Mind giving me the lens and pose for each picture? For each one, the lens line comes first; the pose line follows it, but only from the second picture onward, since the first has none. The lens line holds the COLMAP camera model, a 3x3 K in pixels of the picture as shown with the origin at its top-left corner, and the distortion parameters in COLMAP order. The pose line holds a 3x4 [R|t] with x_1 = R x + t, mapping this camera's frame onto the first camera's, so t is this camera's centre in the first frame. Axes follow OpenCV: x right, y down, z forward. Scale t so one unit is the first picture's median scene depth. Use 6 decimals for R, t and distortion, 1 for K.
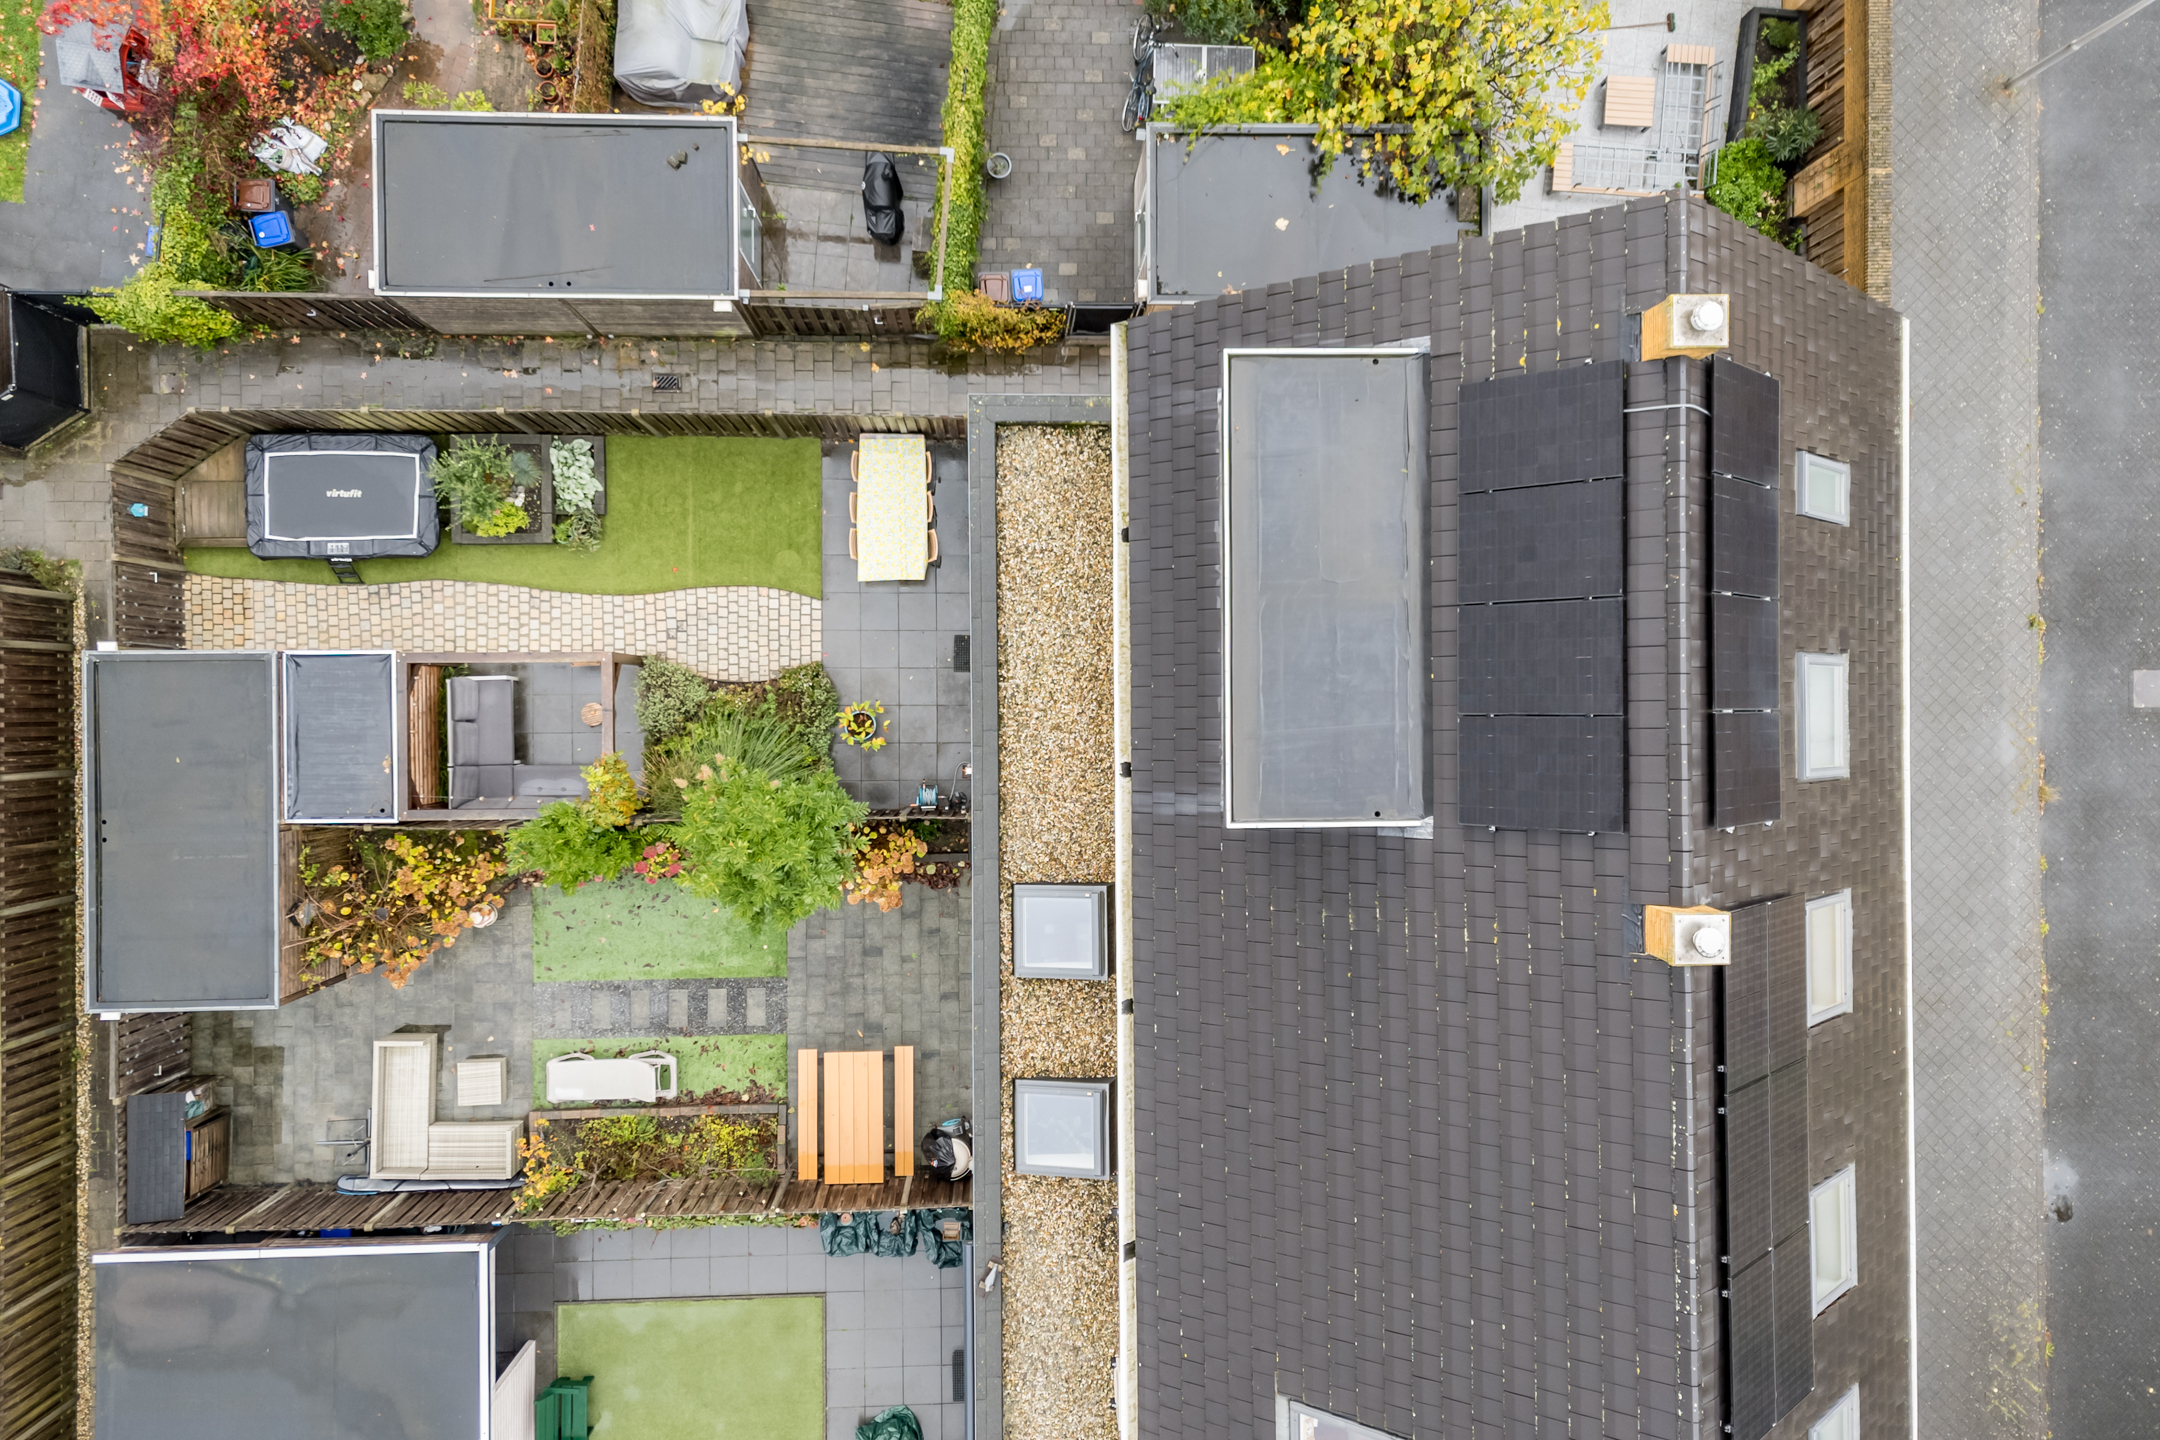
lens RADIAL K [[1586.6, 0, 1076.1], [0, 1586.6, 707.9], [0, 0, 1]] dist [0.081362, -0.081477]
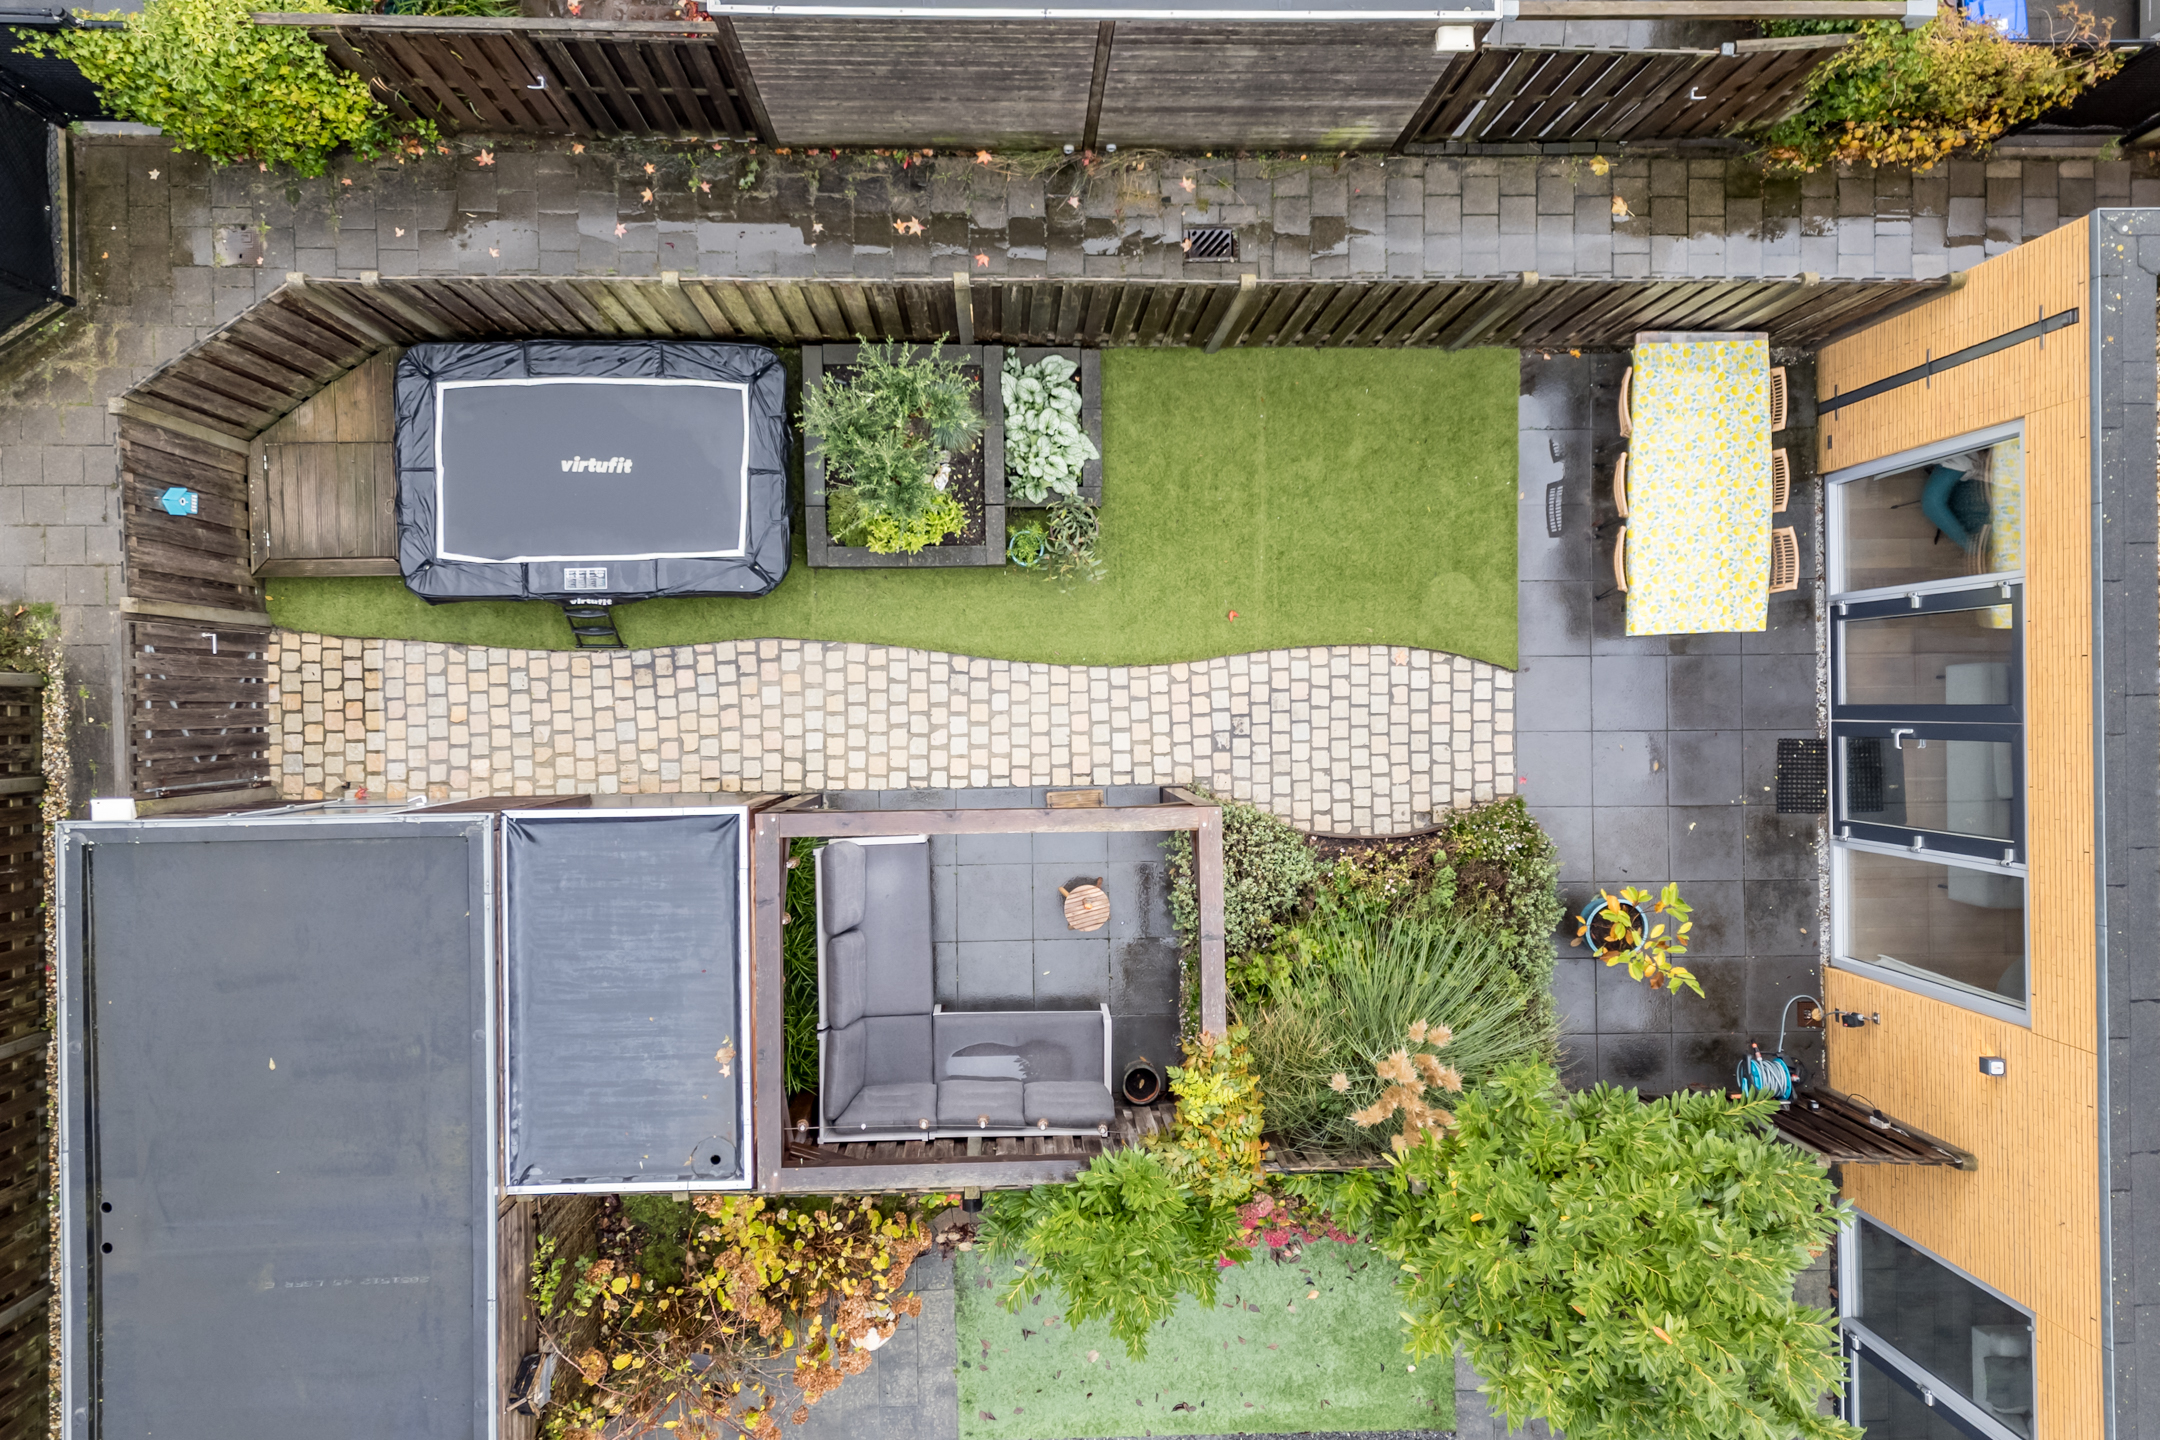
lens RADIAL K [[1586.6, 0, 1076.1], [0, 1586.6, 707.9], [0, 0, 1]] dist [0.081362, -0.081477]
pose [[0.999988, -0.004950, 0.000360, -0.302337], [0.004950, 0.999986, 0.001657, -0.058554], [-0.000368, -0.001655, 0.999999, 0.502107]]
